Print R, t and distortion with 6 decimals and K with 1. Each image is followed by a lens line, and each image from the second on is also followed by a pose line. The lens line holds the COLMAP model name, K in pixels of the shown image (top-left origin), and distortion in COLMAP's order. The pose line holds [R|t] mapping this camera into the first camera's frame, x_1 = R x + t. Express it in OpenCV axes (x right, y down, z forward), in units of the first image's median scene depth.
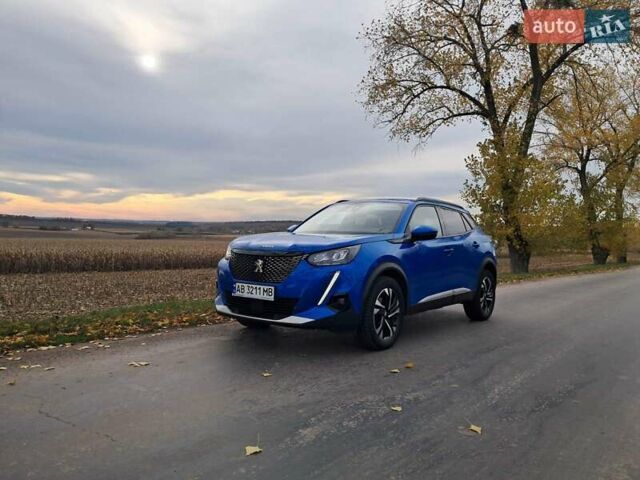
lens RADIAL K [[555.9, 0, 315.4], [0, 555.9, 239.3], [0, 0, 1]] dist [0.021205, 0.002246]
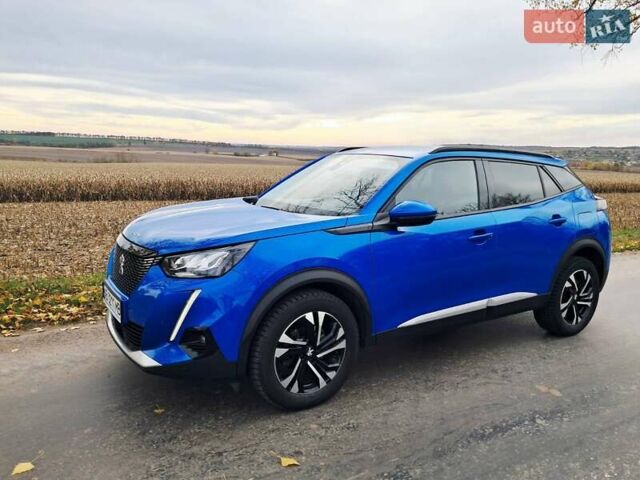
lens RADIAL K [[555.9, 0, 324.4], [0, 555.9, 243.0], [0, 0, 1]] dist [0.021205, 0.002246]
pose [[0.945624, 0.048772, -0.321586, 0.329253], [-0.002132, 0.989602, 0.143814, -0.072160], [0.325256, -0.135308, 0.935895, 0.447558]]
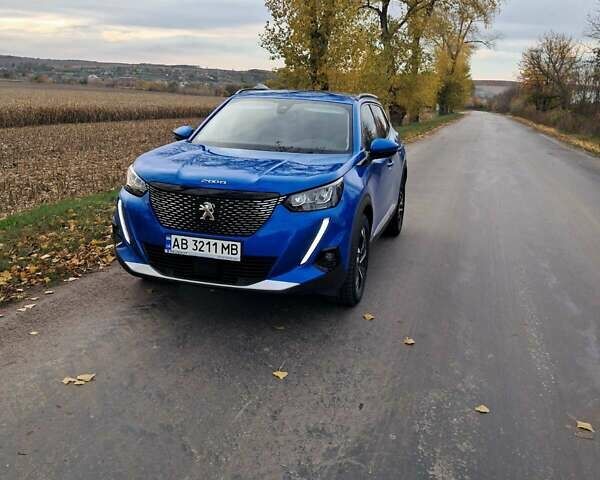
lens RADIAL K [[690.6, 0, 303.9], [0, 690.6, 244.6], [0, 0, 1]] dist [0.025722, 0.000000]
pose [[0.923645, -0.071622, 0.376498, -0.312248], [-0.017794, 0.973309, 0.228807, -0.109627], [-0.382836, -0.218036, 0.897718, 0.154481]]
